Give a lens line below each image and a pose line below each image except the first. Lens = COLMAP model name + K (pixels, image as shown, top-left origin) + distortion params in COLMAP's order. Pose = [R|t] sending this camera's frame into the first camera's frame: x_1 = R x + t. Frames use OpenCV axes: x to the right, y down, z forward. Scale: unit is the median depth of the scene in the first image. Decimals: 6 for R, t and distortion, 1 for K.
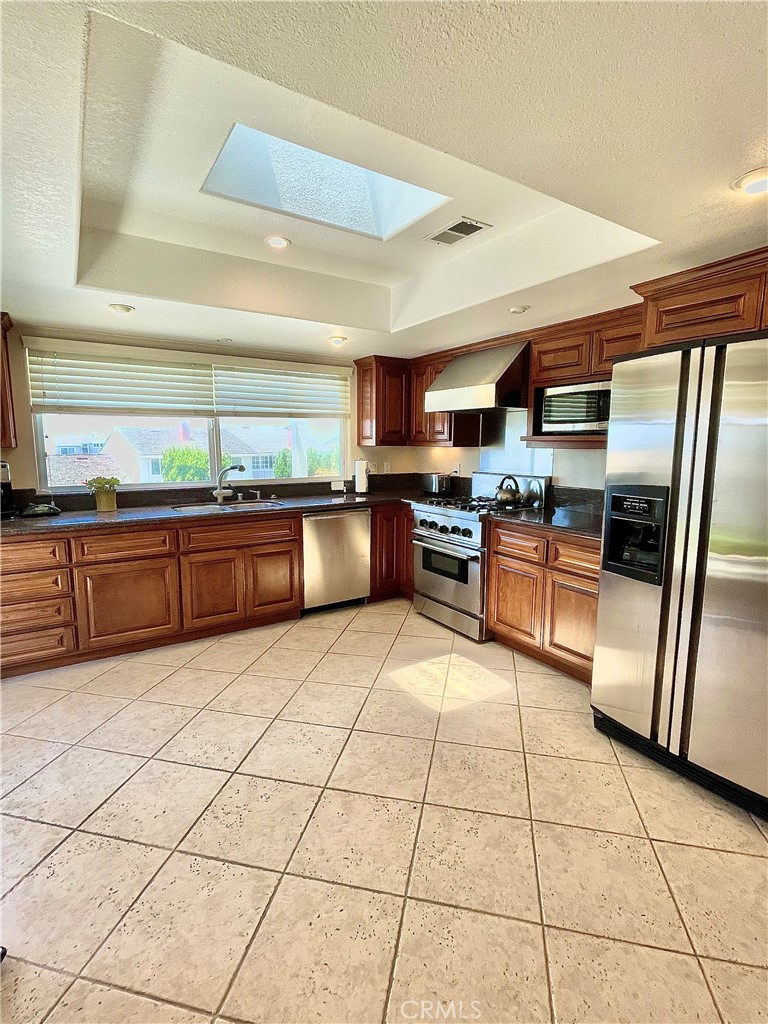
lens RADIAL K [[485.5, 0, 382.8], [0, 485.5, 506.8], [0, 0, 1]] dist [-0.001400, -0.000284]
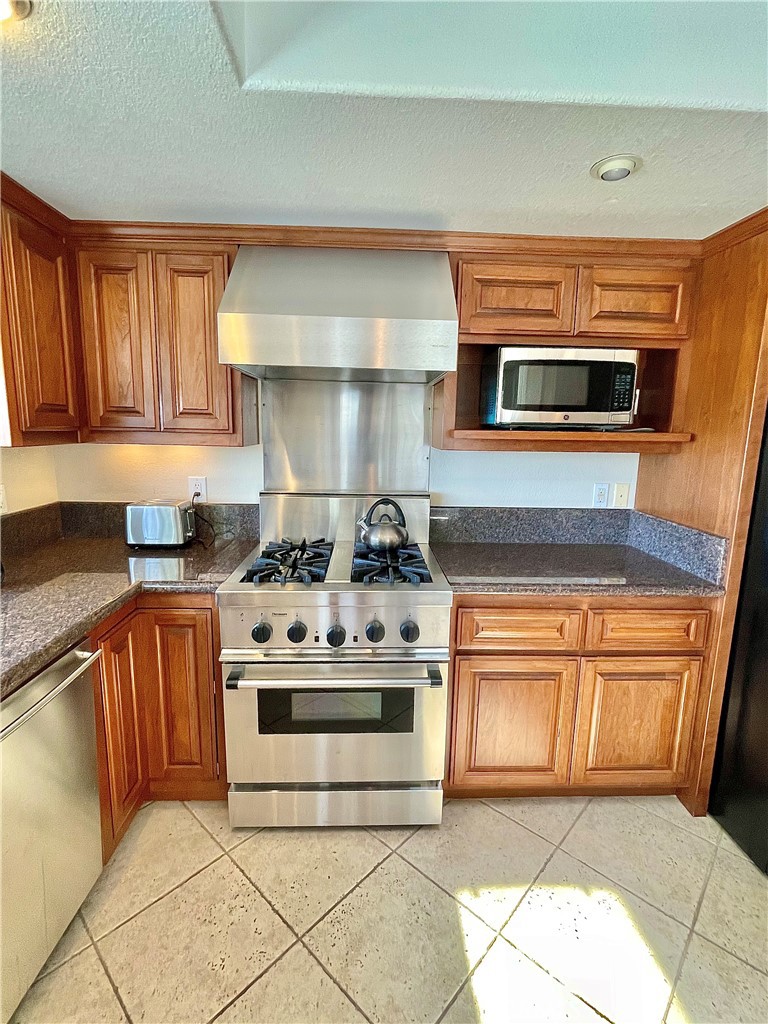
lens RADIAL K [[485.5, 0, 382.8], [0, 485.5, 506.8], [0, 0, 1]] dist [-0.001400, -0.000284]
pose [[0.507018, -0.131451, 0.851853, -0.218147], [0.095806, 0.990773, 0.095865, -0.109810], [-0.856595, 0.033008, 0.514933, 0.728486]]
